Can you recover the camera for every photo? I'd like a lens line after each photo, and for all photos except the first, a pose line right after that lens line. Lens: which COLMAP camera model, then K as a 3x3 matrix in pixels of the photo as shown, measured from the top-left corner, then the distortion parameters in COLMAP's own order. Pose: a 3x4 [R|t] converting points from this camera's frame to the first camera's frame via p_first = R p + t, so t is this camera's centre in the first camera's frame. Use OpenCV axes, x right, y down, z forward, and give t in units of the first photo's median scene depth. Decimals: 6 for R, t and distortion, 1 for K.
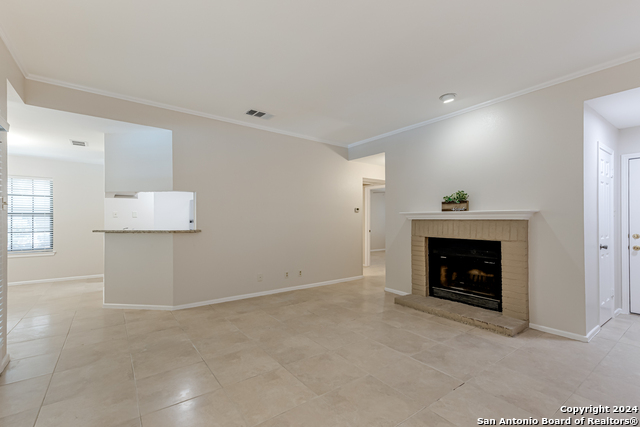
lens RADIAL K [[284.7, 0, 319.8], [0, 284.7, 220.8], [0, 0, 1]] dist [0.027129, 0.000312]
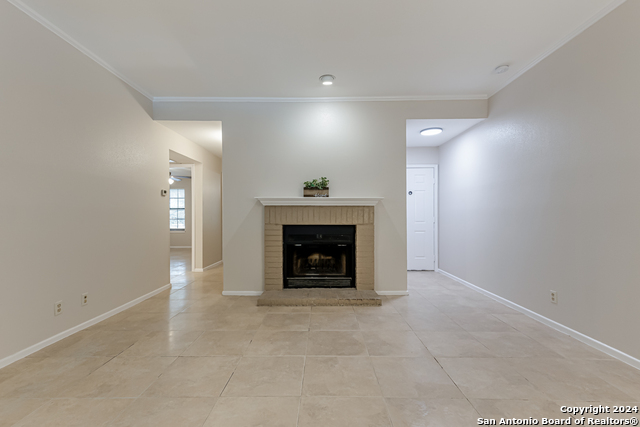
lens RADIAL K [[284.7, 0, 317.0], [0, 284.7, 216.4], [0, 0, 1]] dist [0.027129, 0.000312]
pose [[0.606276, -0.003879, 0.795245, -0.313724], [0.002075, 0.999992, 0.003295, 0.029422], [-0.795252, -0.000347, 0.606280, 0.392157]]
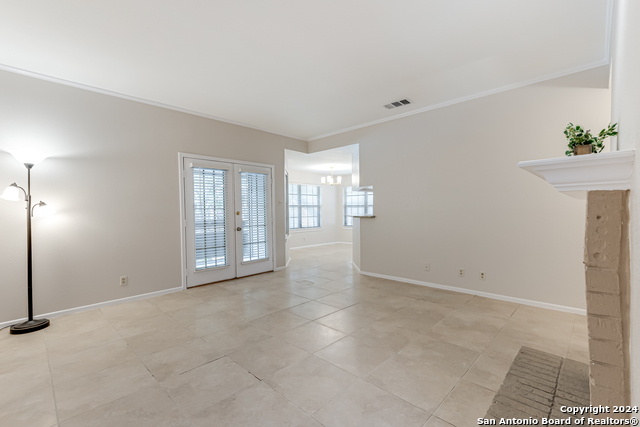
lens RADIAL K [[284.7, 0, 319.1], [0, 284.7, 215.7], [0, 0, 1]] dist [0.027129, 0.000312]
pose [[0.169366, 0.012969, -0.985468, 0.796706], [0.010882, 0.999828, 0.015028, 0.010112], [0.985493, -0.013269, 0.169196, 0.572902]]
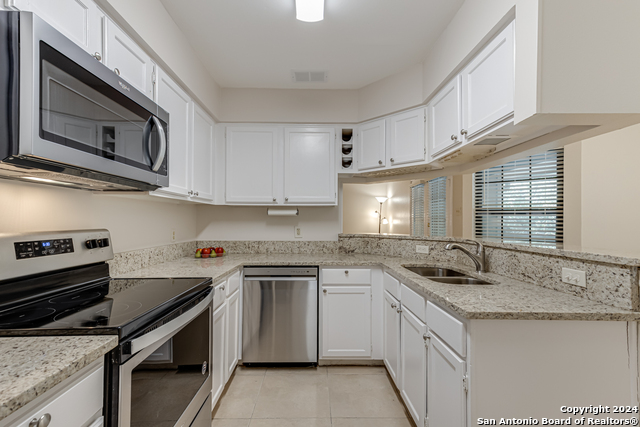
lens RADIAL K [[284.7, 0, 315.9], [0, 284.7, 218.5], [0, 0, 1]] dist [0.027129, 0.000312]
pose [[-0.808218, 0.000464, 0.588884, -0.858162], [-0.005823, 0.999945, -0.008779, -0.001802], [-0.588855, -0.010524, -0.808170, 1.720696]]
